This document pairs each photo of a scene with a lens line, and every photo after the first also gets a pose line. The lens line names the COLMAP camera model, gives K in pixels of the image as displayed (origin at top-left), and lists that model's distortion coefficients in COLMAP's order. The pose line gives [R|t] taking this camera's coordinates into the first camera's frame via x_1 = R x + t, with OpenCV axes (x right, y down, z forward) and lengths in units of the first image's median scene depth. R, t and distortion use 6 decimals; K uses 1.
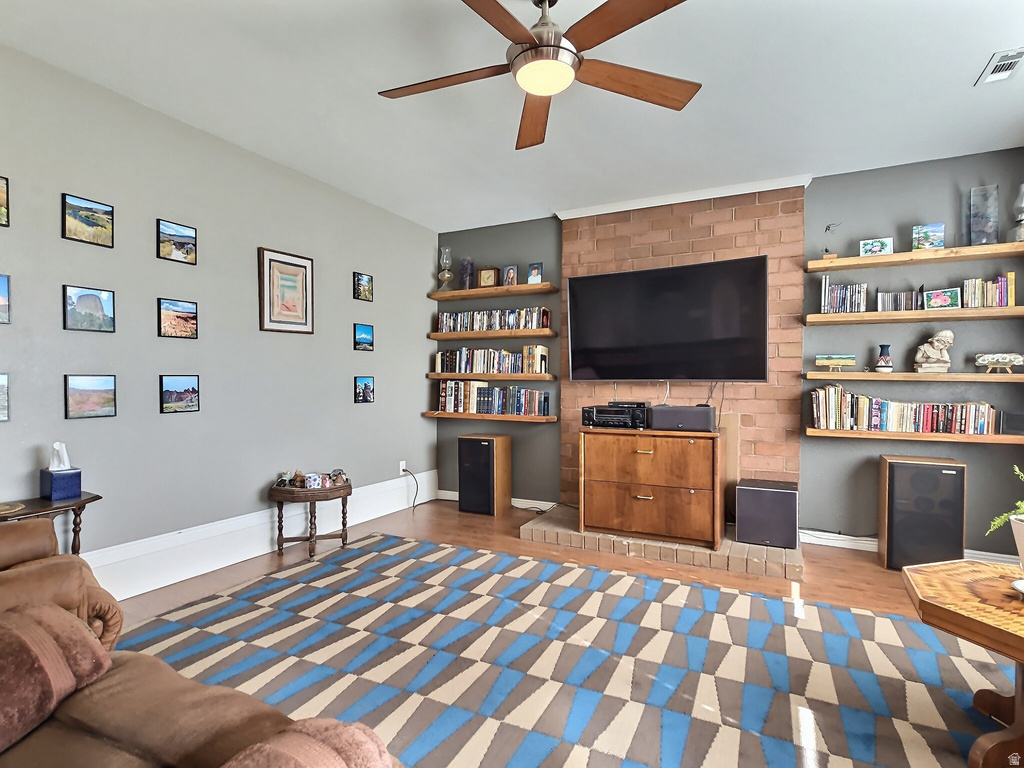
lens RADIAL K [[538.2, 0, 506.1], [0, 538.2, 389.0], [0, 0, 1]] dist [0.000656, -0.001483]
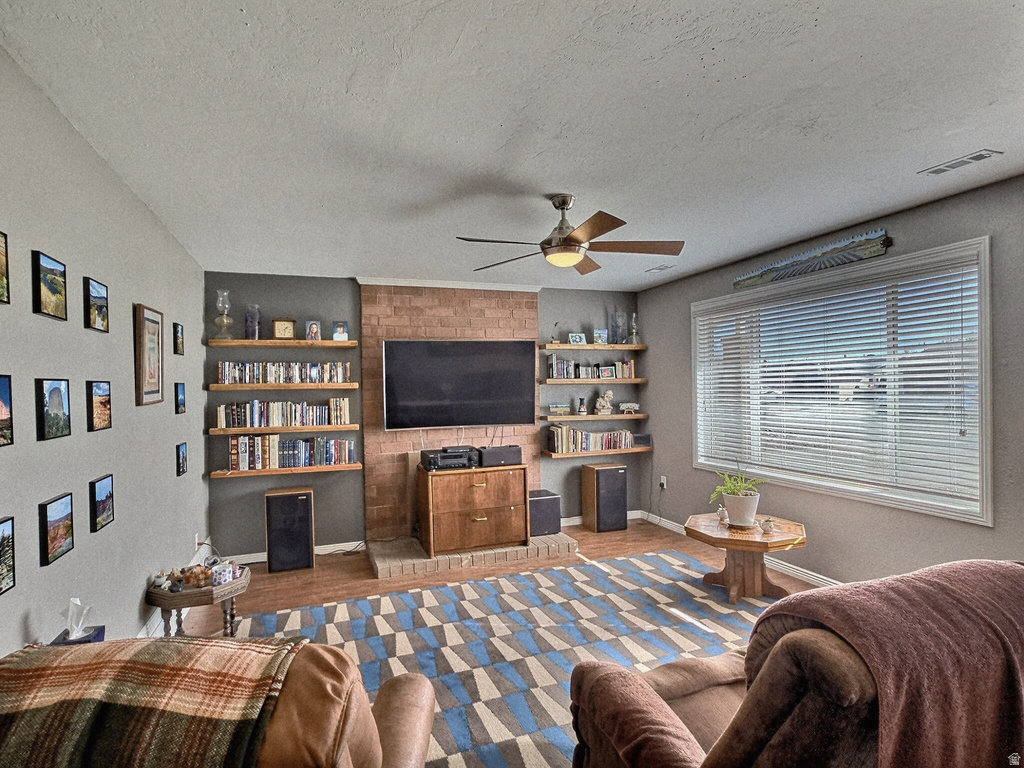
lens RADIAL K [[538.2, 0, 506.1], [0, 538.2, 389.0], [0, 0, 1]] dist [0.000656, -0.001483]
pose [[0.681684, -0.019430, 0.731389, -0.522285], [0.030772, 0.999524, -0.002128, -0.089923], [-0.731000, 0.023957, 0.681957, 0.033001]]
